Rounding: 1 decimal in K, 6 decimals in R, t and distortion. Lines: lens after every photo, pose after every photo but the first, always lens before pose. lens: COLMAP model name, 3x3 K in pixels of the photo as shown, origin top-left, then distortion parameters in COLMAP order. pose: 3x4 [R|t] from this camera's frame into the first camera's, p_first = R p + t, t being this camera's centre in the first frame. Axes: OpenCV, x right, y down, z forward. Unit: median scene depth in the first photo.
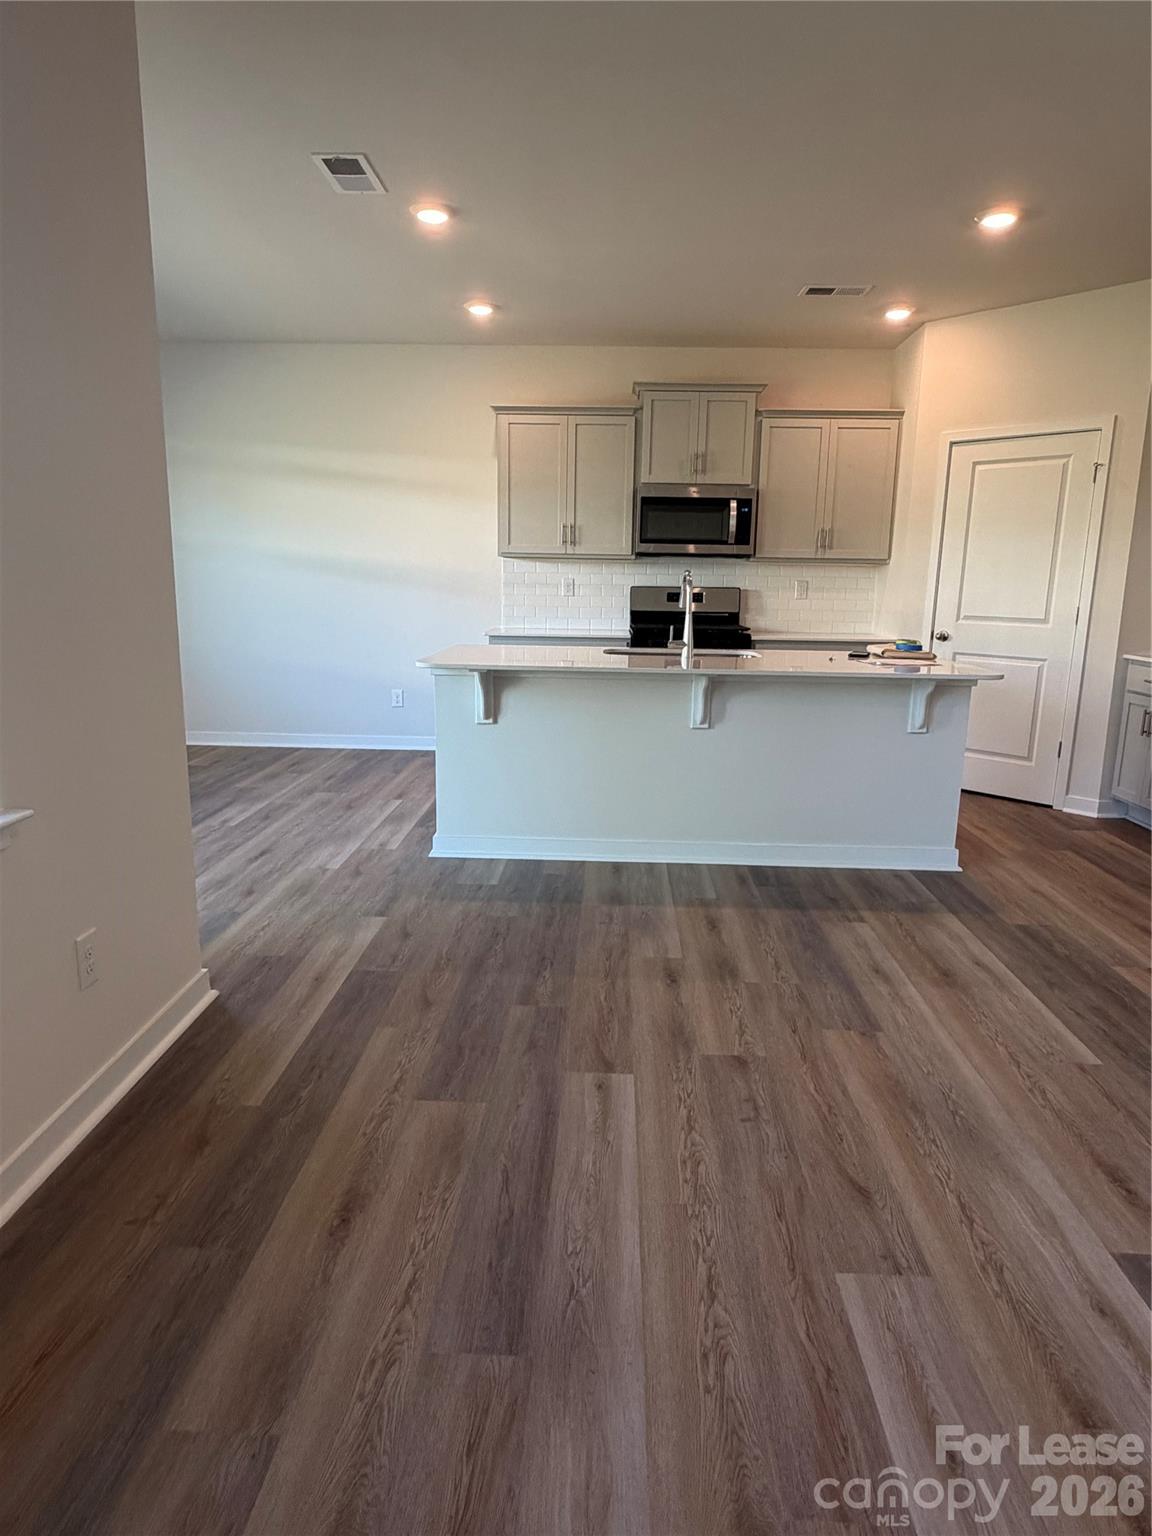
lens RADIAL K [[926.8, 0, 576.0], [0, 926.8, 768.0], [0, 0, 1]] dist [0.002151, -0.000377]
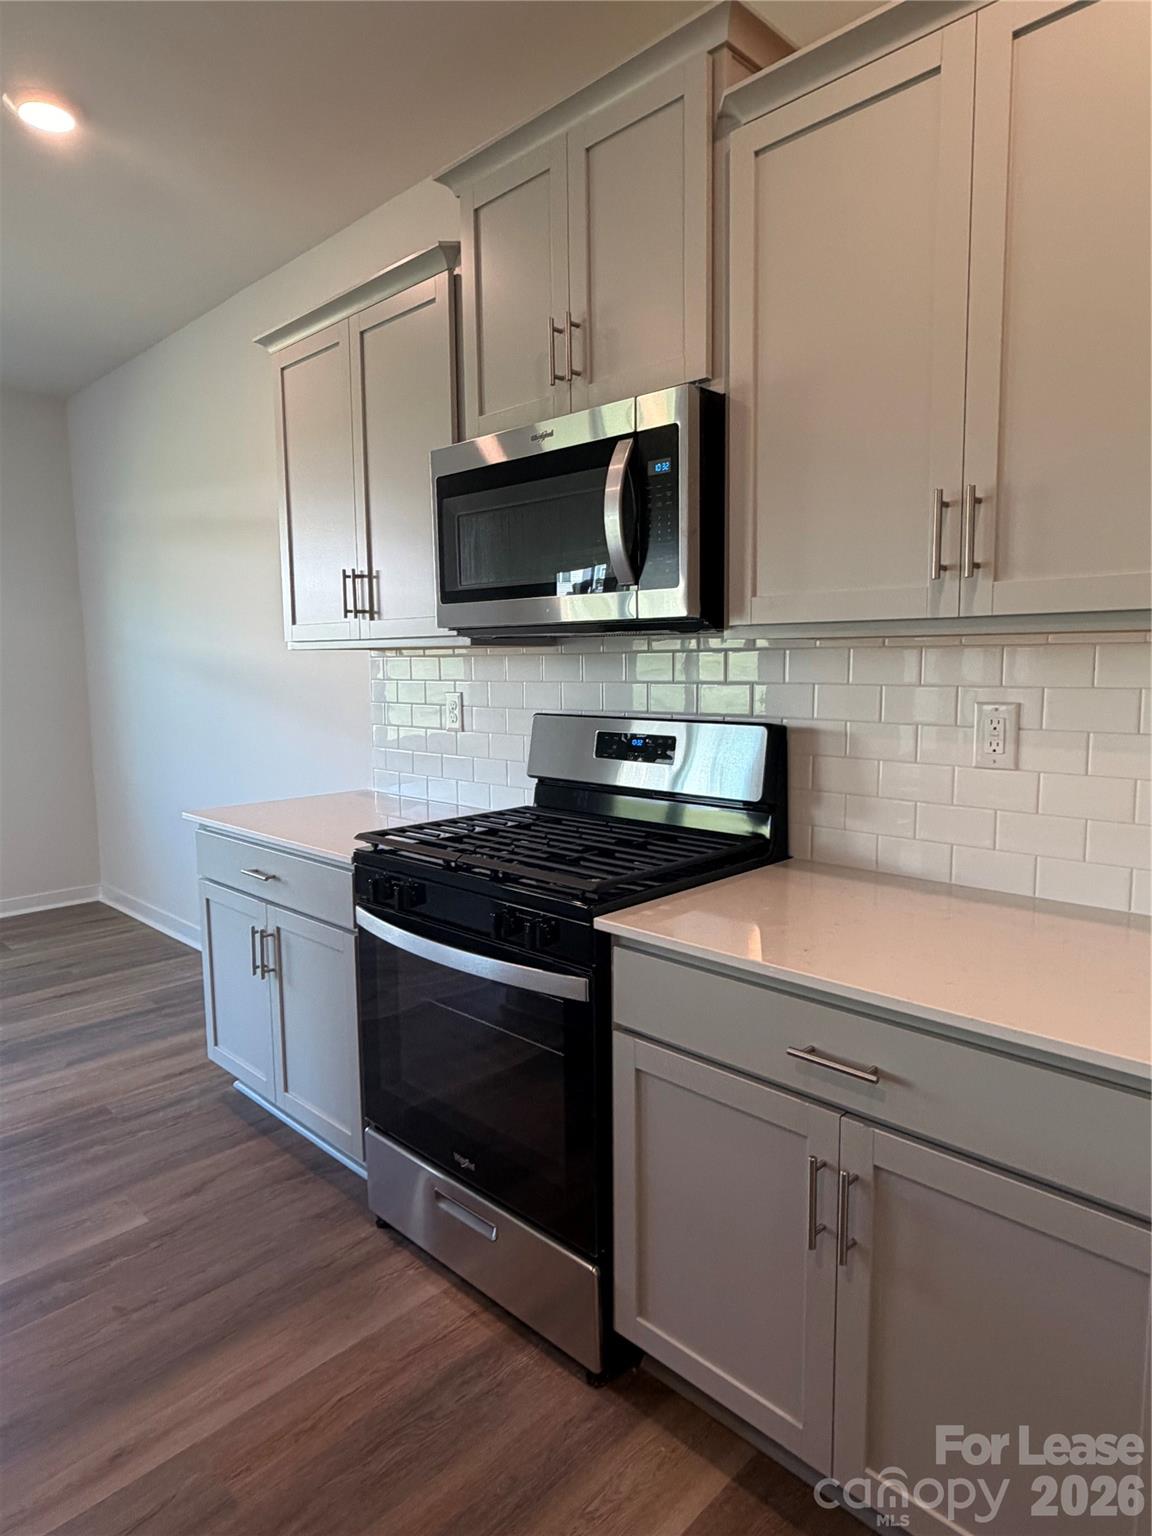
lens RADIAL K [[926.8, 0, 576.0], [0, 926.8, 768.0], [0, 0, 1]] dist [0.002151, -0.000377]
pose [[0.738205, 0.057048, -0.672160, 0.364636], [-0.112529, 0.992870, -0.039318, -0.172079], [0.665125, 0.104662, 0.739361, 0.782115]]
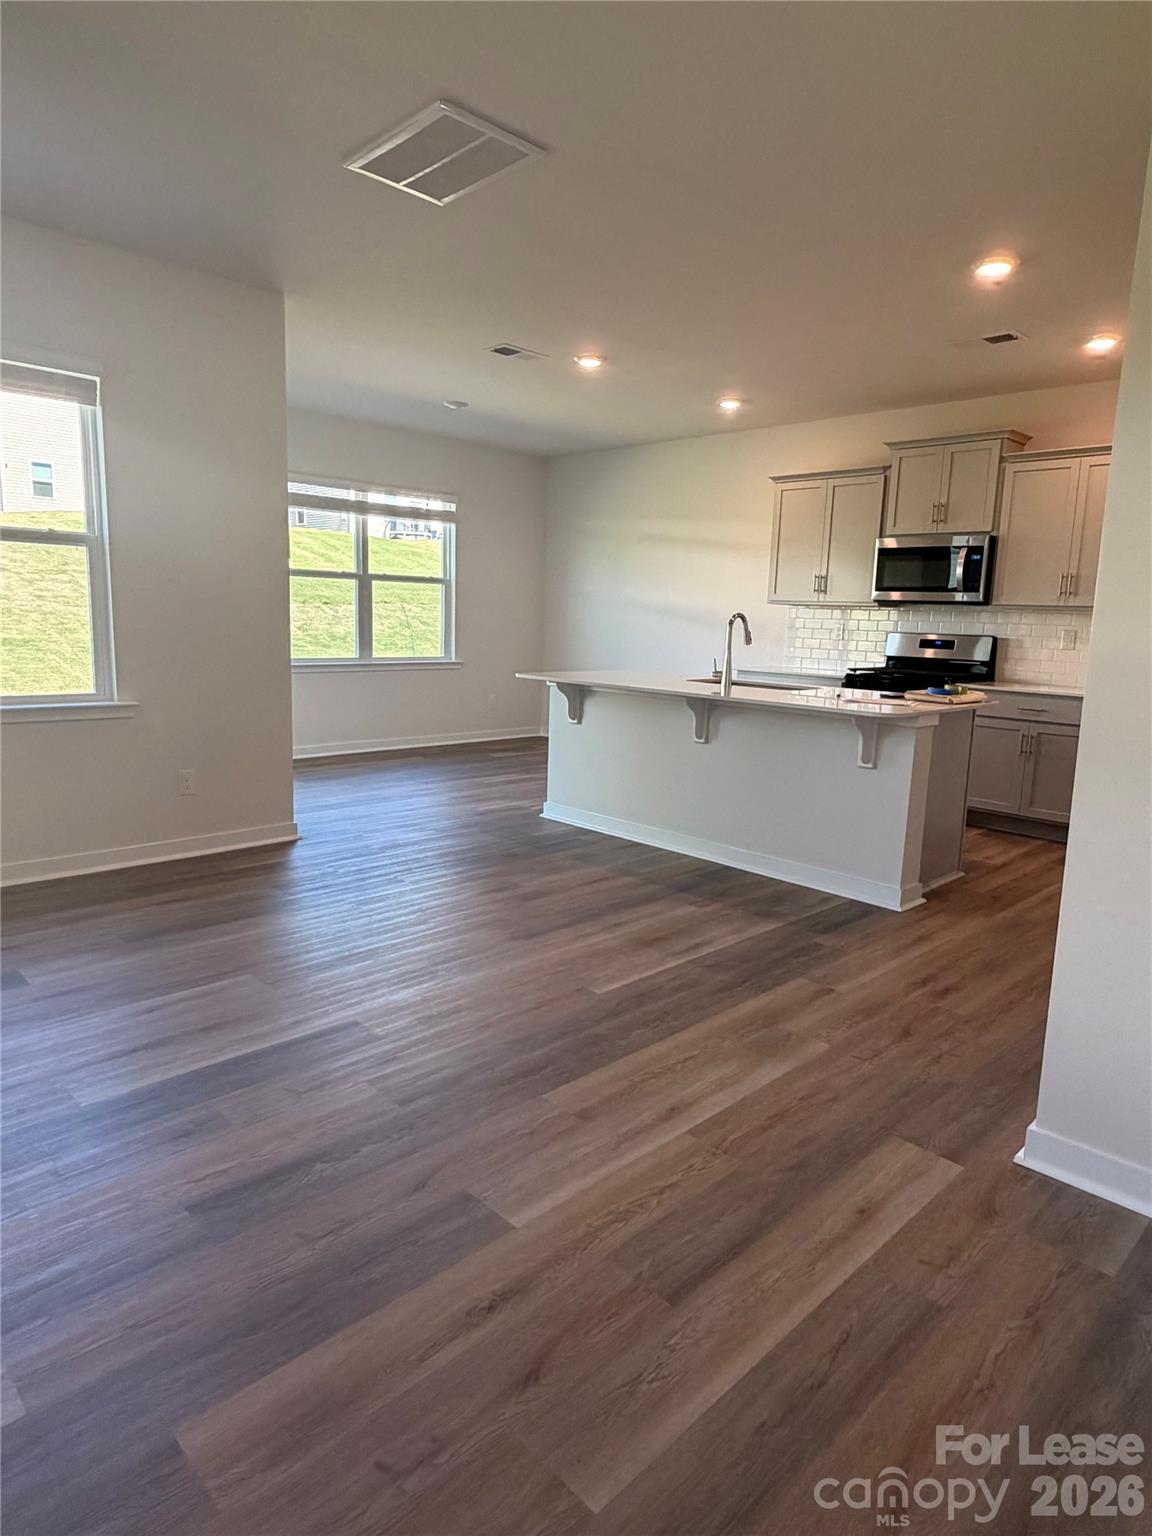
lens RADIAL K [[920.0, 0, 576.0], [0, 920.0, 768.0], [0, 0, 1]] dist [0.013849, 0.000570]
pose [[0.726675, 0.122132, -0.676038, 0.569550], [-0.158130, 0.987383, 0.008405, 0.003615], [0.668534, 0.100795, 0.736819, 0.009442]]
